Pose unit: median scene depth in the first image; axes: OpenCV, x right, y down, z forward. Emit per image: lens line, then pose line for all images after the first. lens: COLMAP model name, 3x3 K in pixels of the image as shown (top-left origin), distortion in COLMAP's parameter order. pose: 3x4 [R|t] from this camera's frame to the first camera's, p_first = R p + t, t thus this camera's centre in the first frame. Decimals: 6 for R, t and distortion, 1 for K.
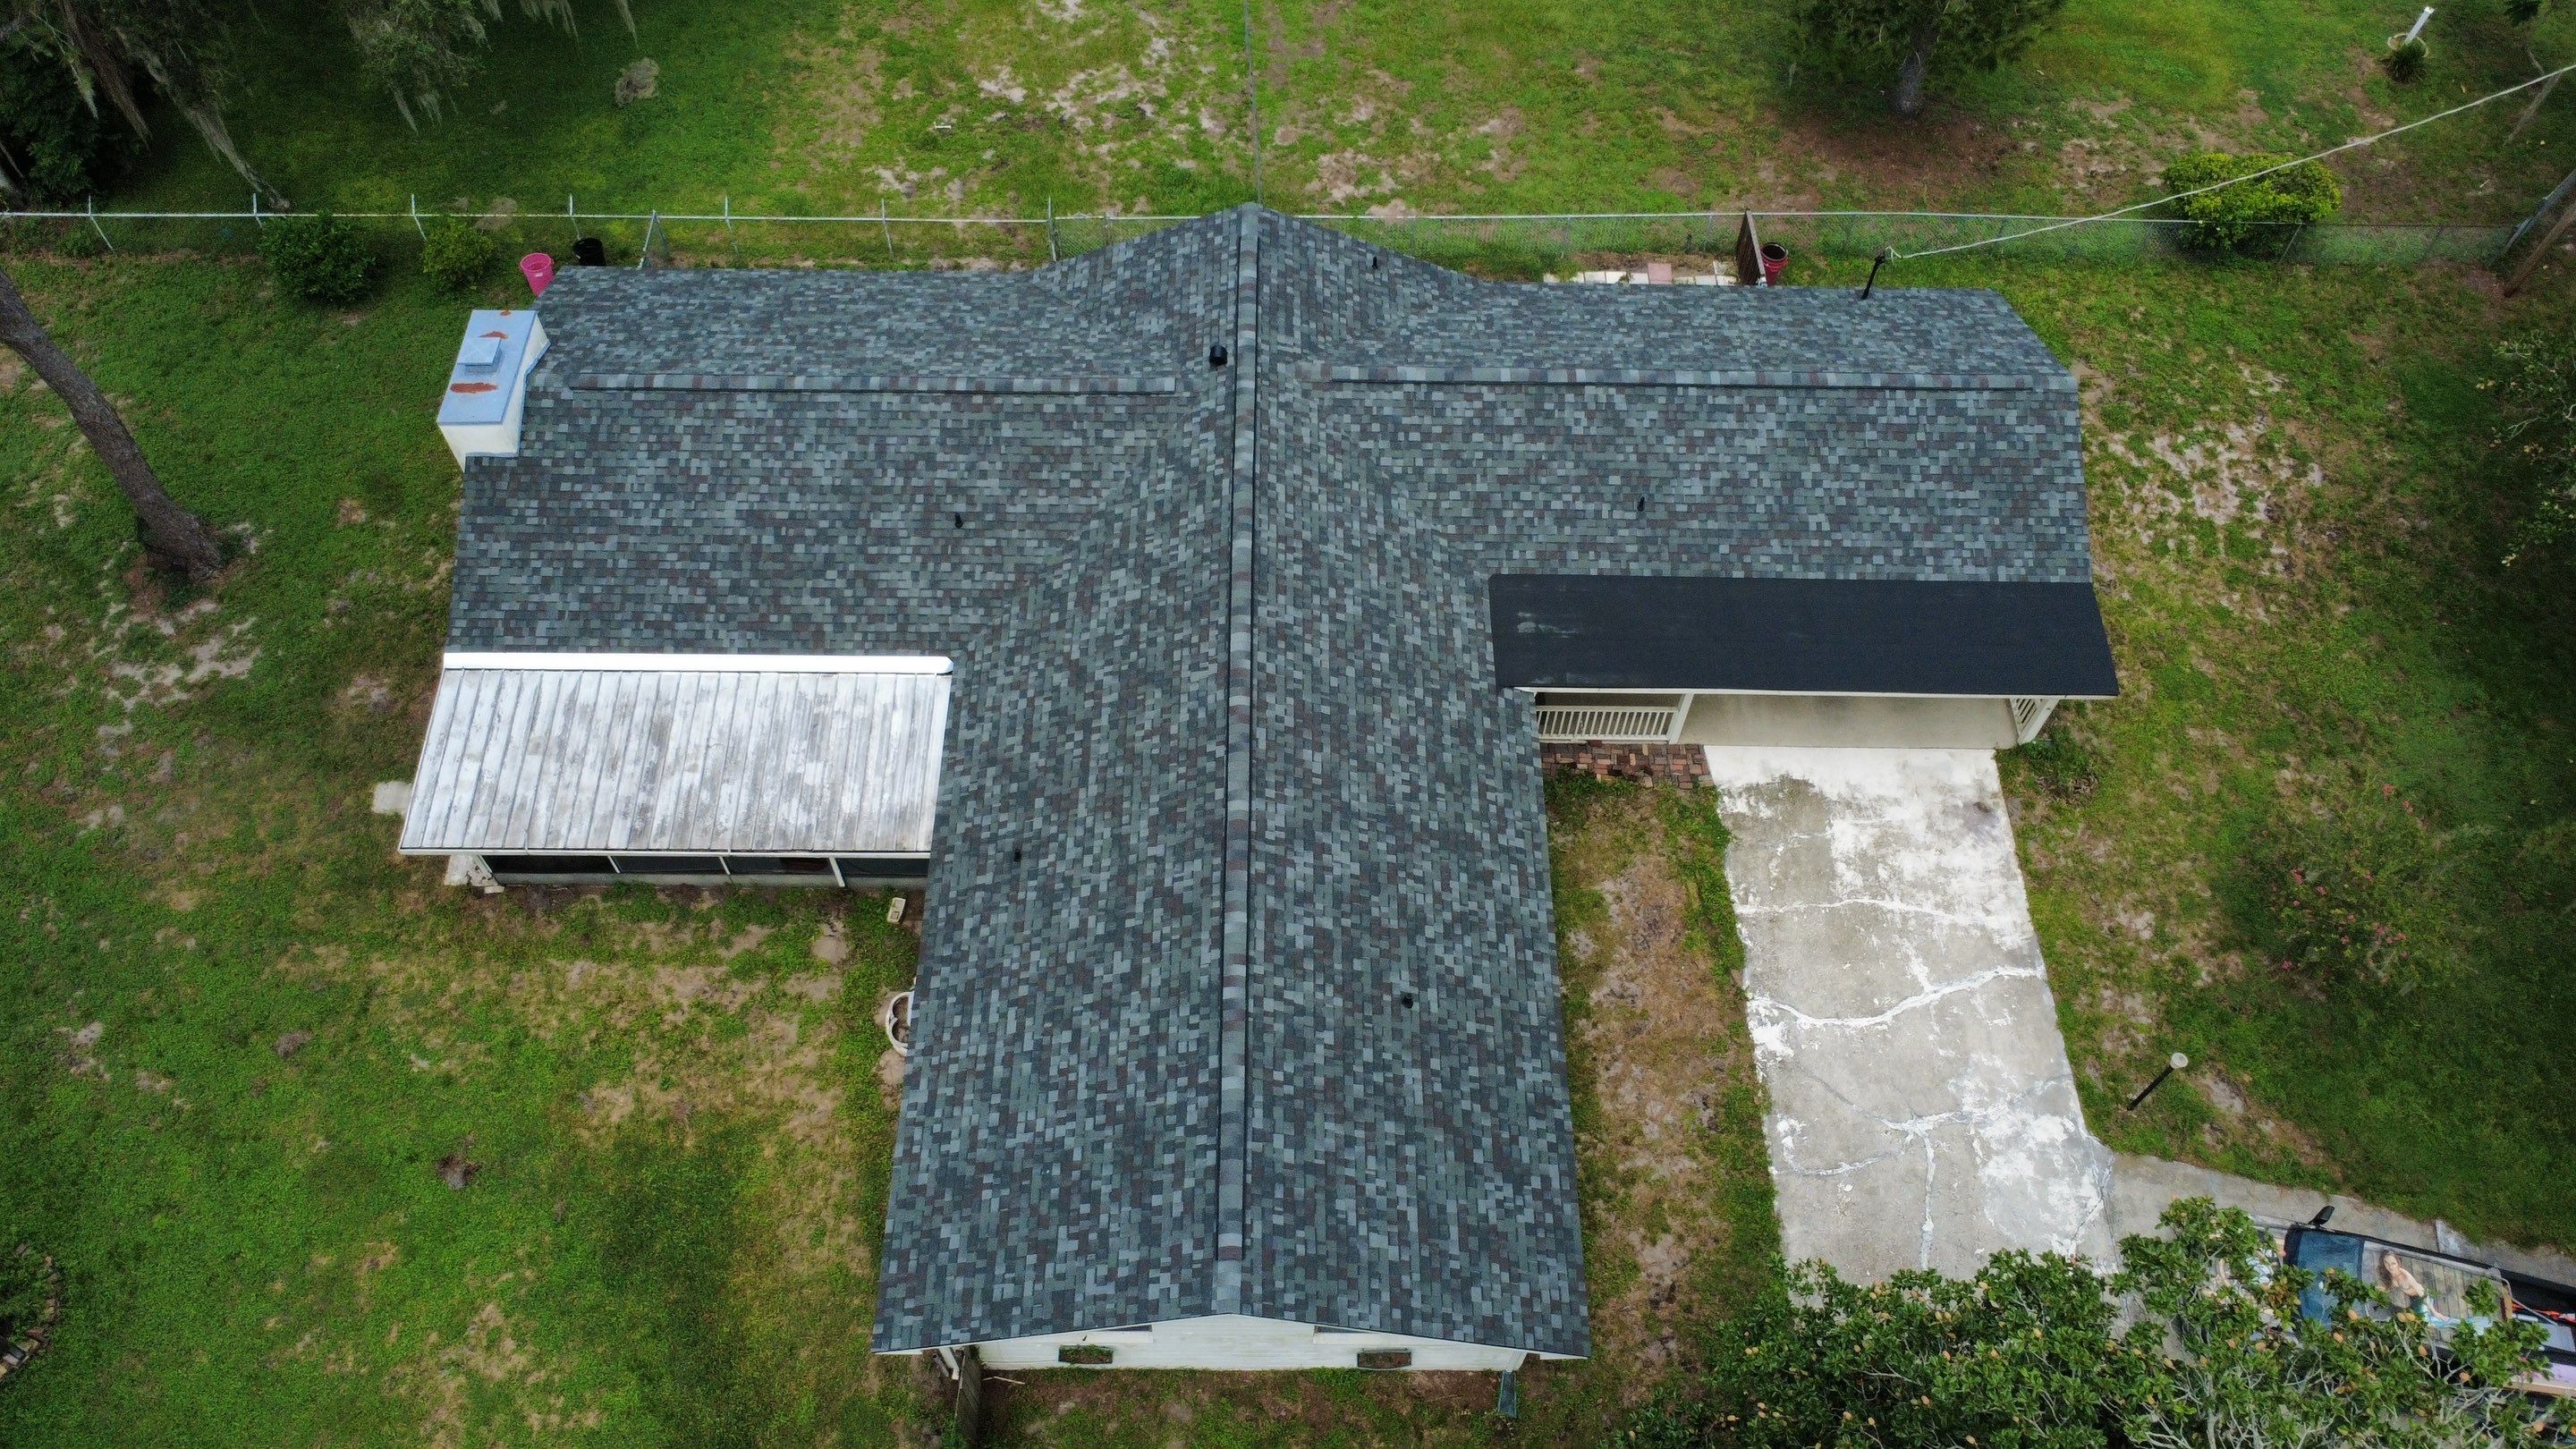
lens RADIAL K [[1876.8, 0, 1283.6], [0, 1876.8, 720.2], [0, 0, 1]] dist [-0.001116, 0.000396]
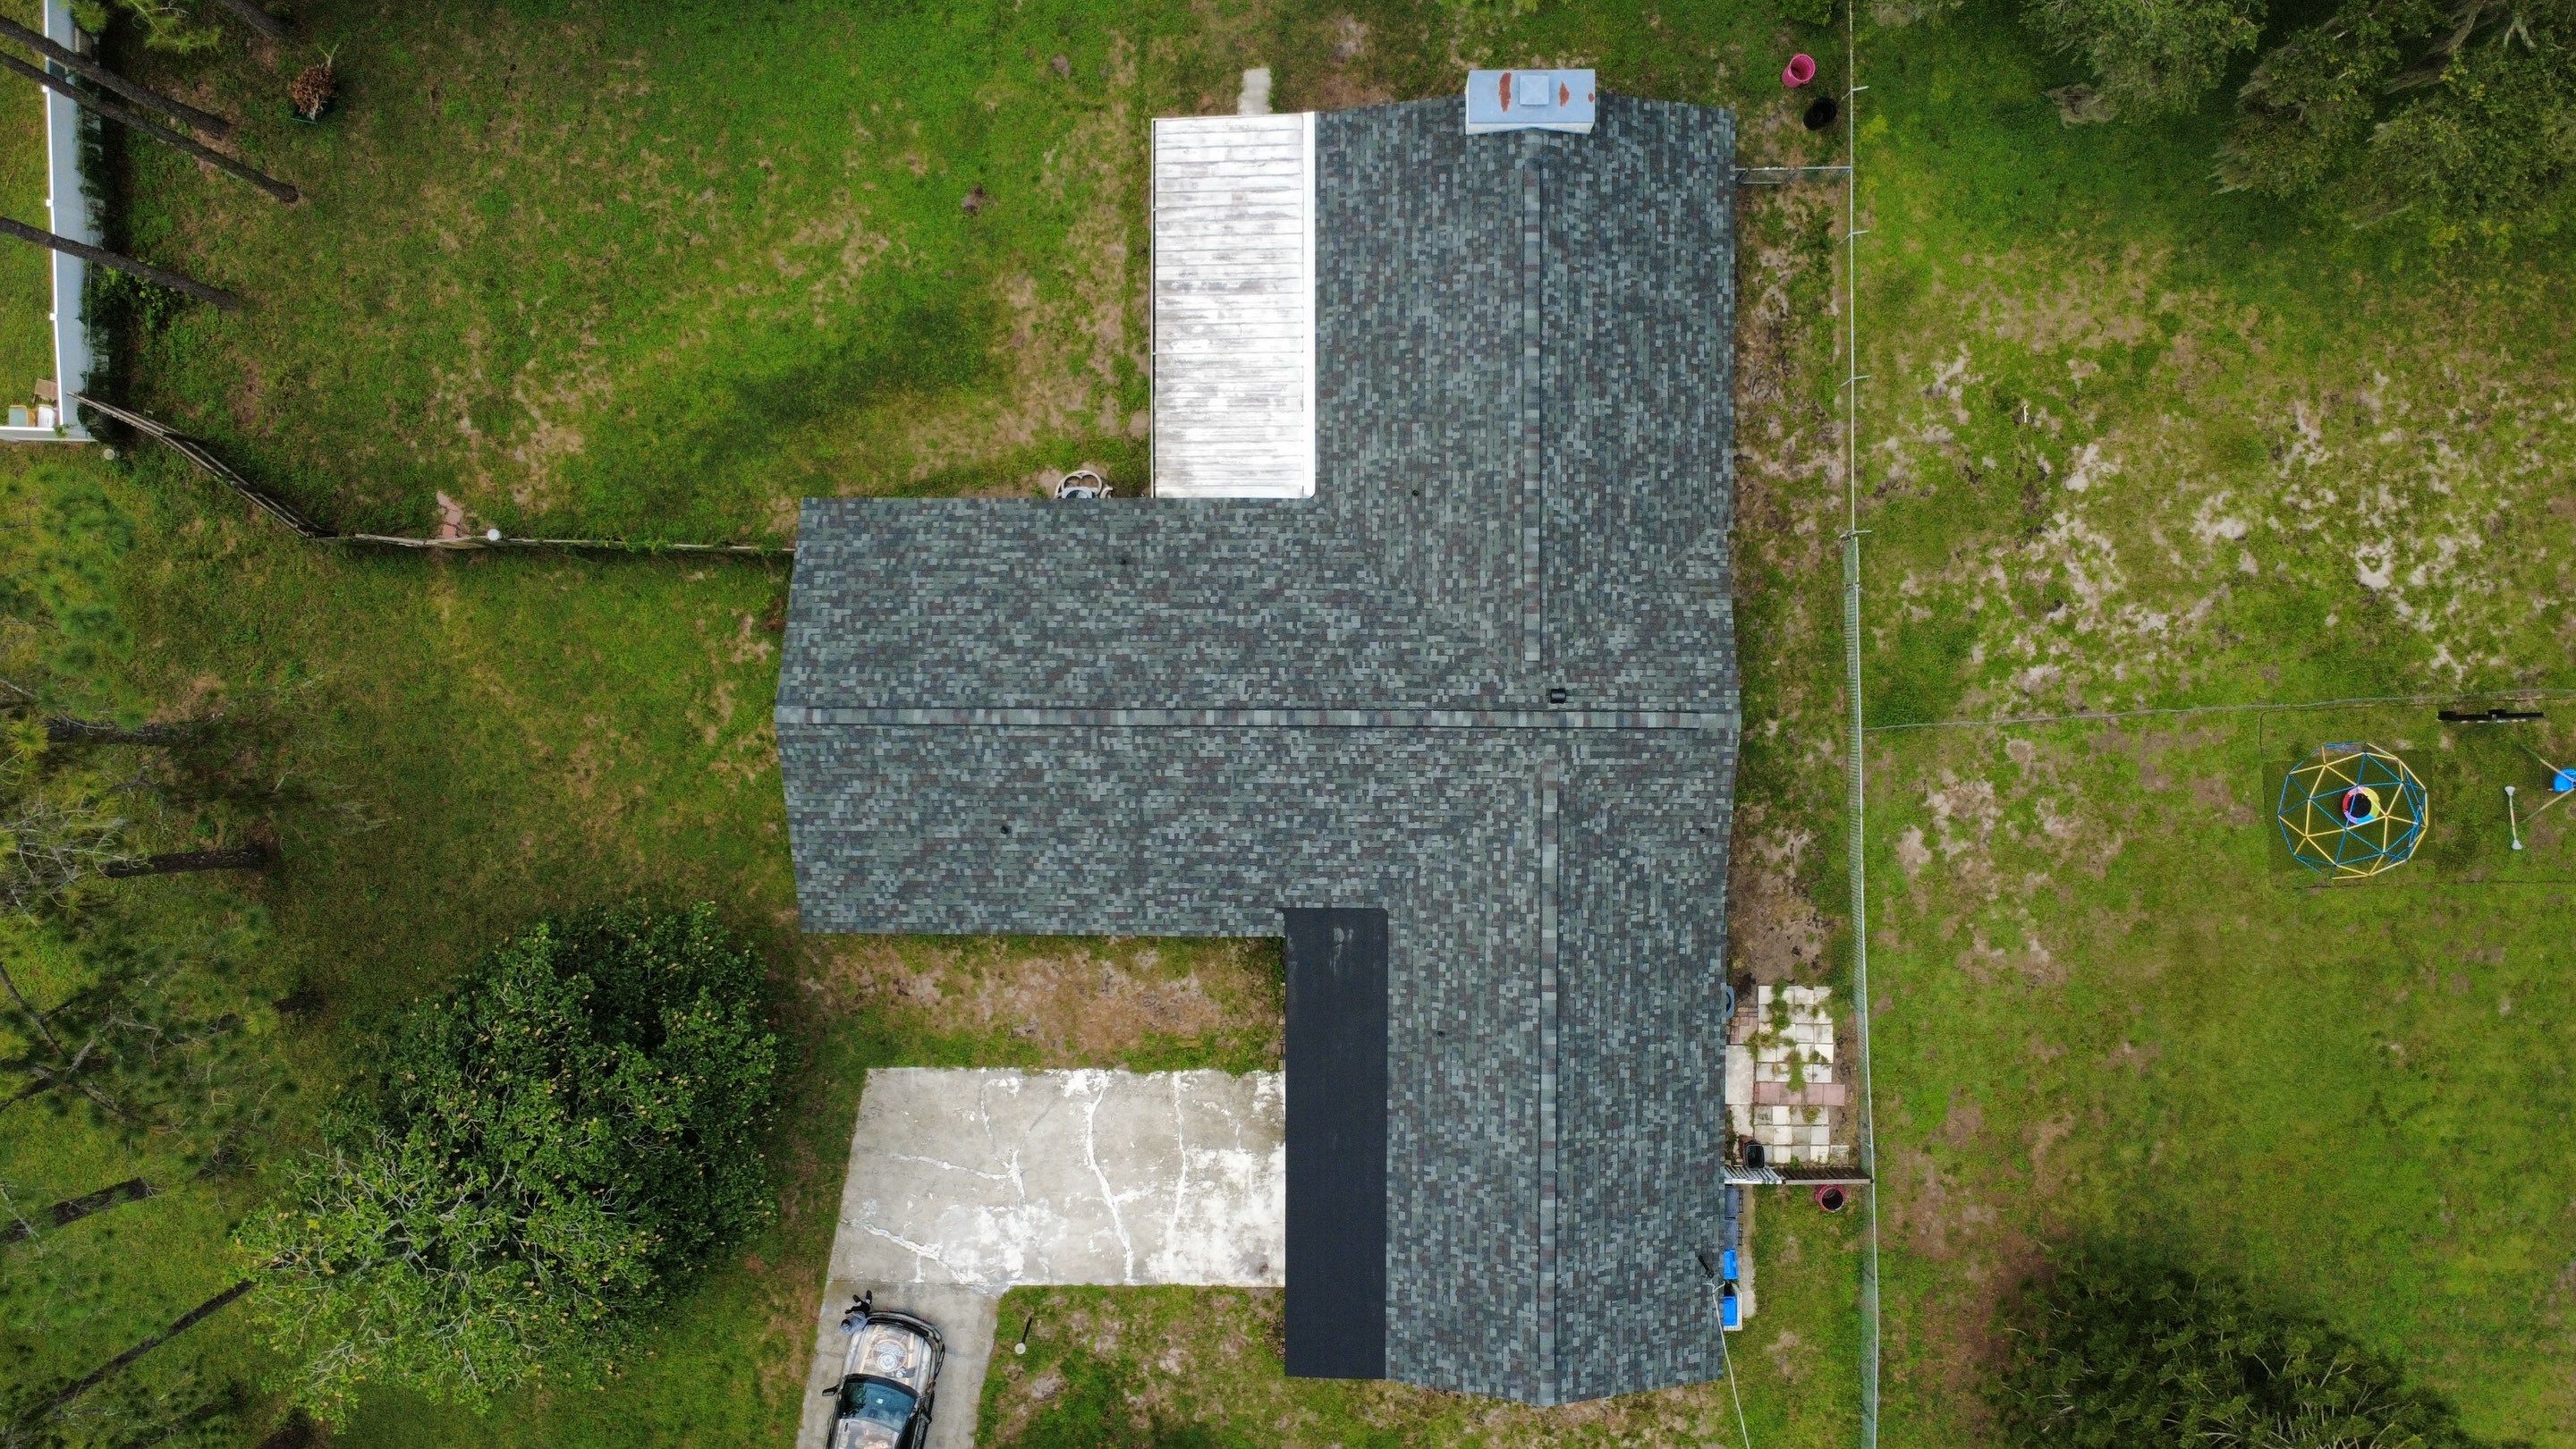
lens RADIAL K [[1876.8, 0, 1283.6], [0, 1876.8, 720.2], [0, 0, 1]] dist [-0.001116, 0.000396]
pose [[-0.001950, 0.999997, 0.001108, -0.021029], [-0.820161, -0.002233, 0.572128, -0.766030], [0.572129, 0.000207, 0.820164, -0.092195]]
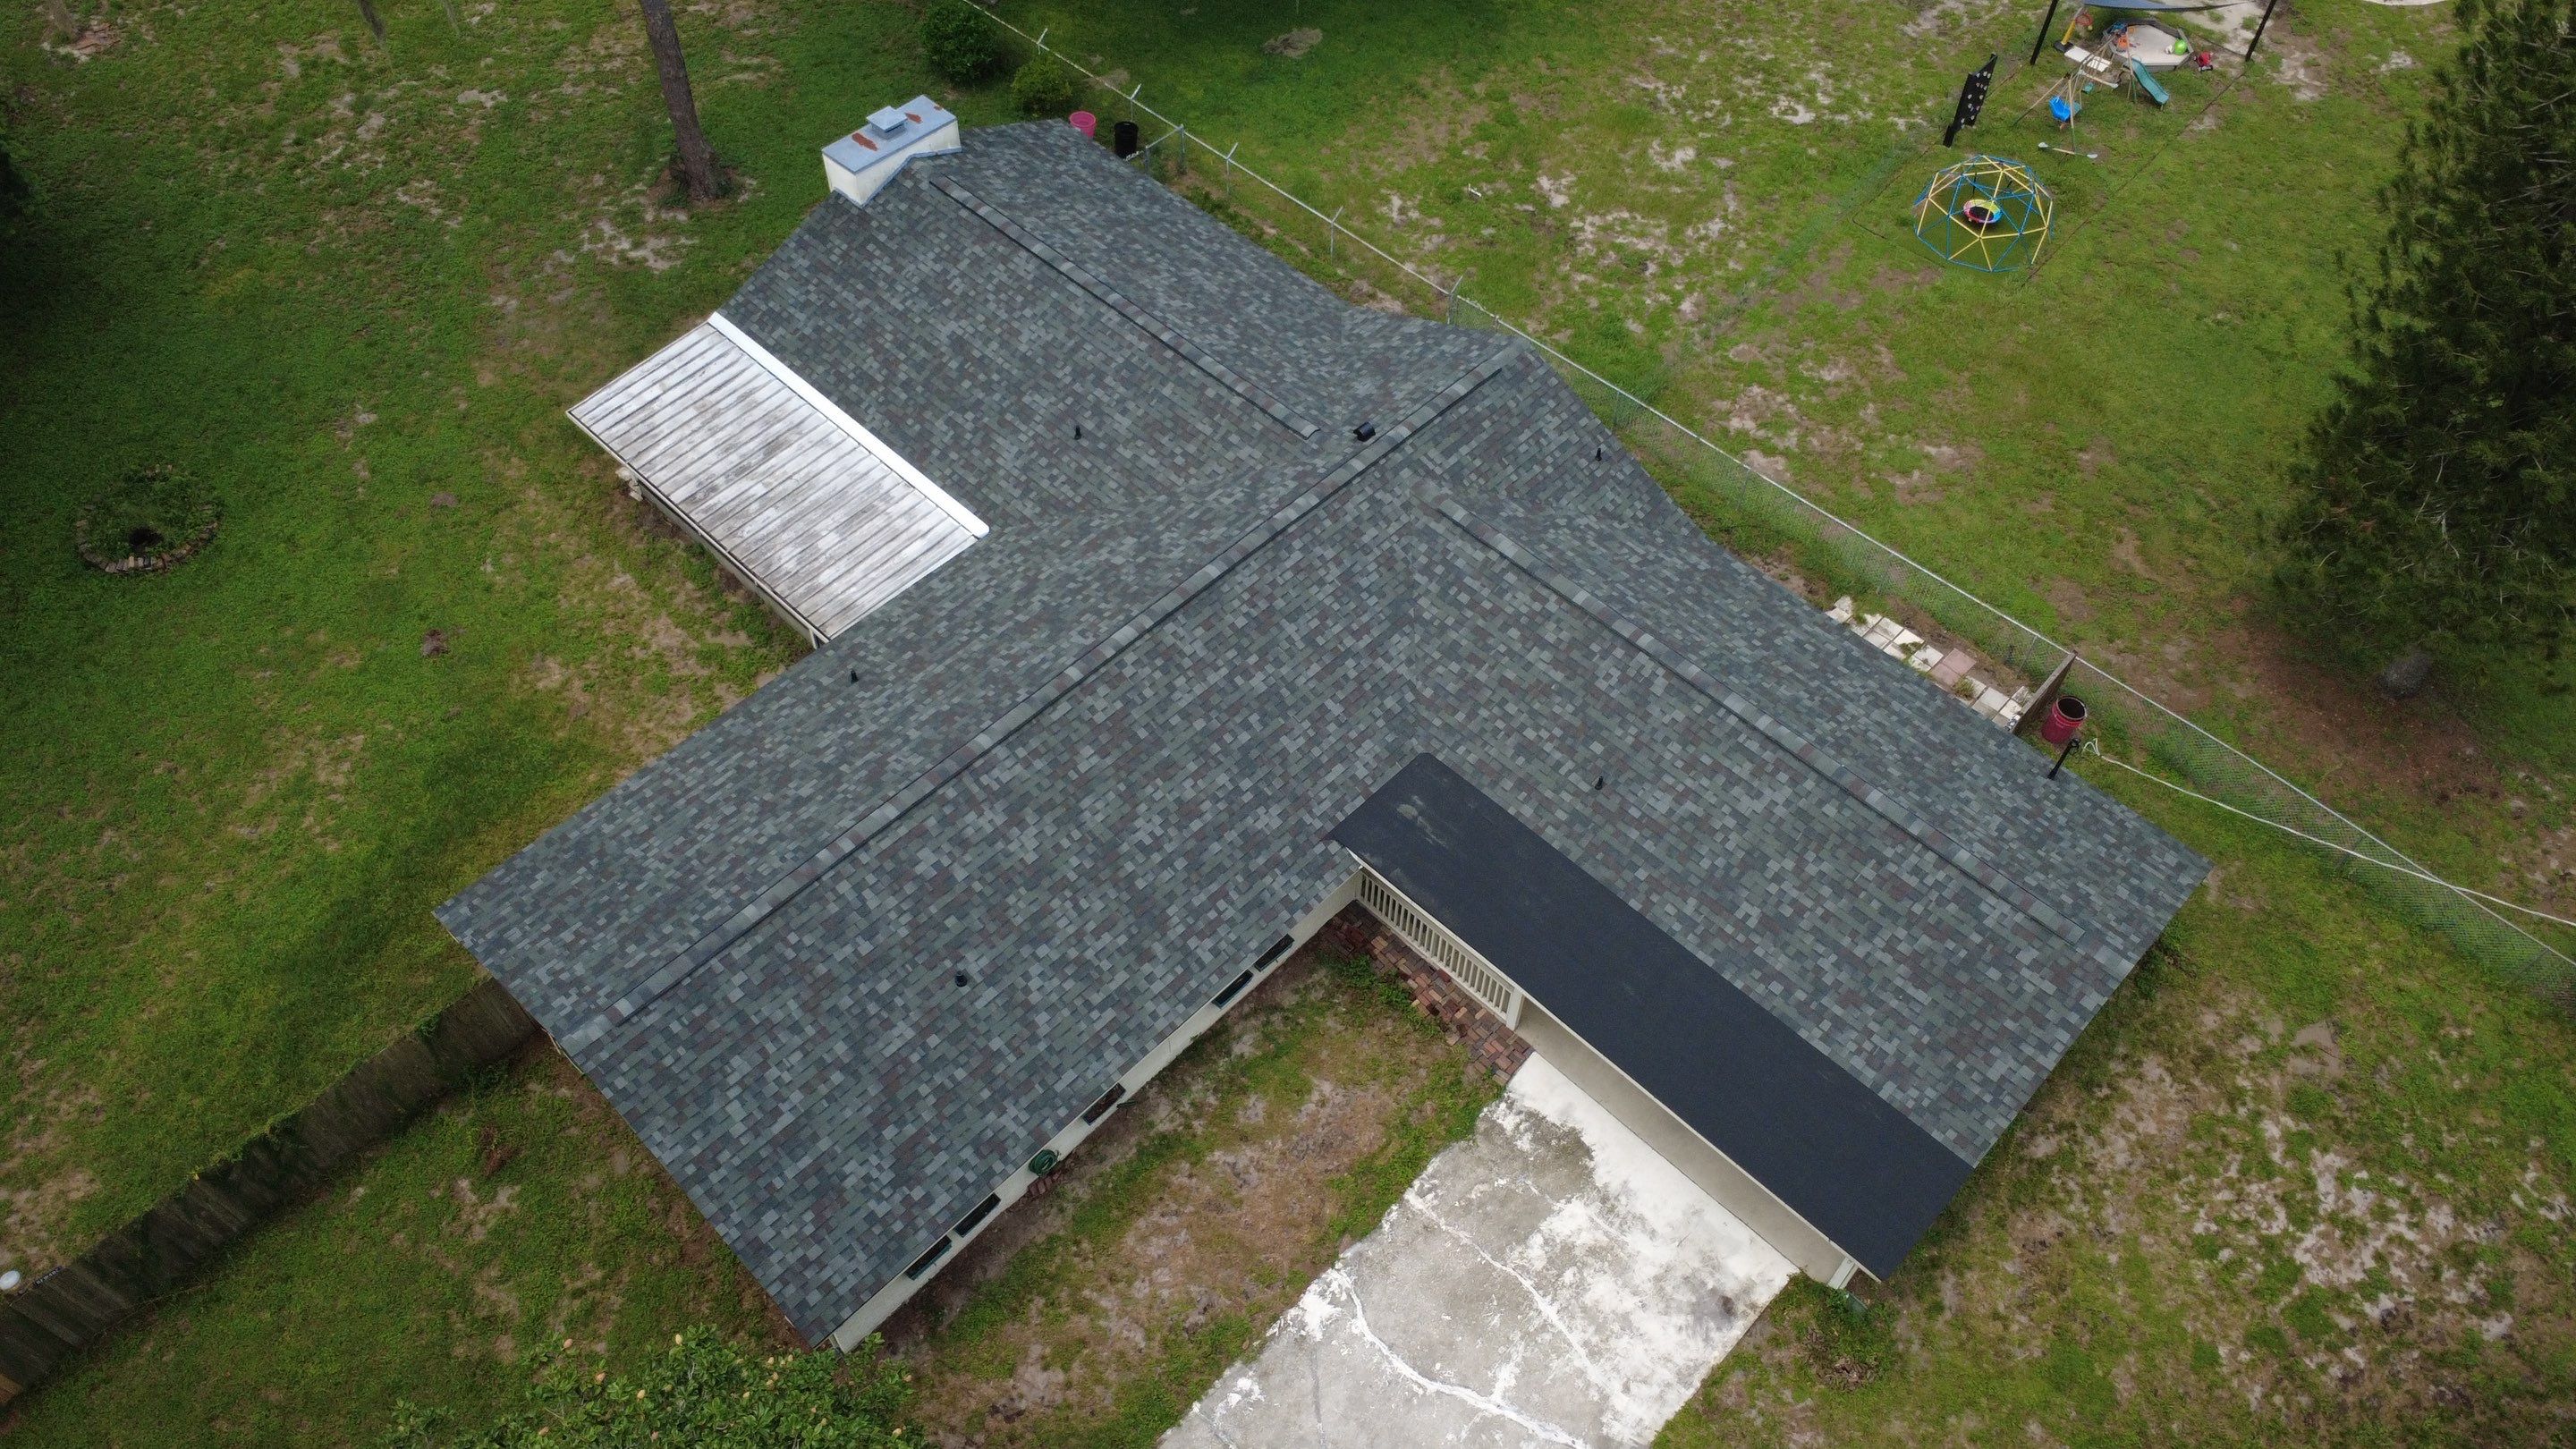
lens RADIAL K [[1876.8, 0, 1283.6], [0, 1876.8, 720.2], [0, 0, 1]] dist [-0.001116, 0.000396]
pose [[0.718720, 0.549961, -0.425423, 0.466456], [-0.582548, 0.810322, 0.063365, -0.110896], [0.379578, 0.202288, 0.902773, 0.104179]]
